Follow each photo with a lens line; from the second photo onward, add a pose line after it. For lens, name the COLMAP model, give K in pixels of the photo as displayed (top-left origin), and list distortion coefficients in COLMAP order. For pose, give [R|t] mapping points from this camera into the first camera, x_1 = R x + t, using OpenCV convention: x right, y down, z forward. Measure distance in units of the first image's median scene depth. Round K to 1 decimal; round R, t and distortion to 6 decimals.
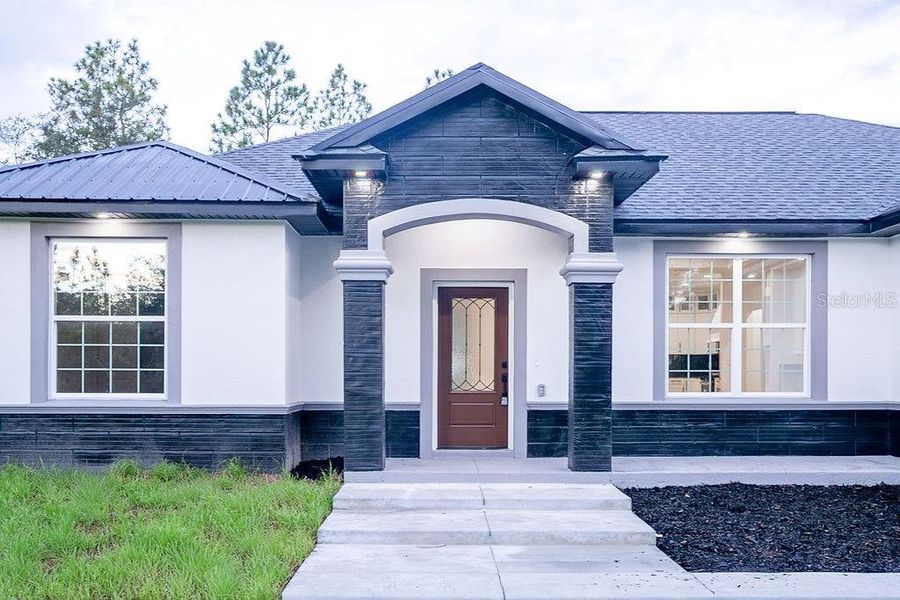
lens RADIAL K [[983.6, 0, 450.4], [0, 983.6, 373.7], [0, 0, 1]] dist [0.010533, 0.036263]
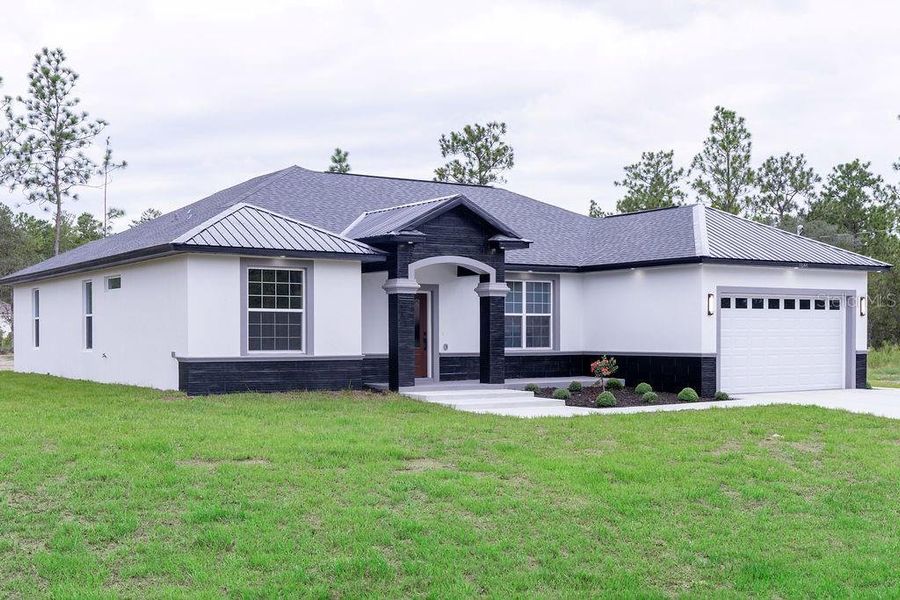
lens RADIAL K [[1089.8, 0, 463.4], [0, 1089.8, 353.7], [0, 0, 1]] dist [0.010906, 0.020915]
pose [[0.834961, -0.012592, 0.550166, -1.060831], [0.002223, 0.999807, 0.019509, -0.011697], [-0.550305, -0.015066, 0.834828, -0.824608]]
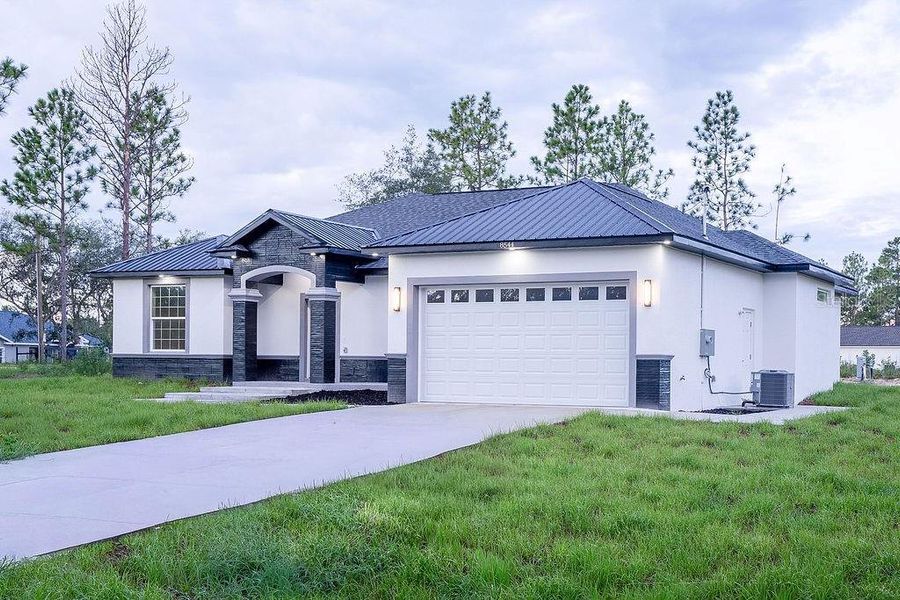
lens RADIAL K [[1153.8, 0, 593.3], [0, 1153.8, 359.9], [0, 0, 1]] dist [0.018717, 0.075628]
pose [[0.900722, 0.005555, -0.434361, 1.614985], [-0.010256, 0.999911, -0.008480, 0.052396], [0.434275, 0.012093, 0.900699, -0.971799]]
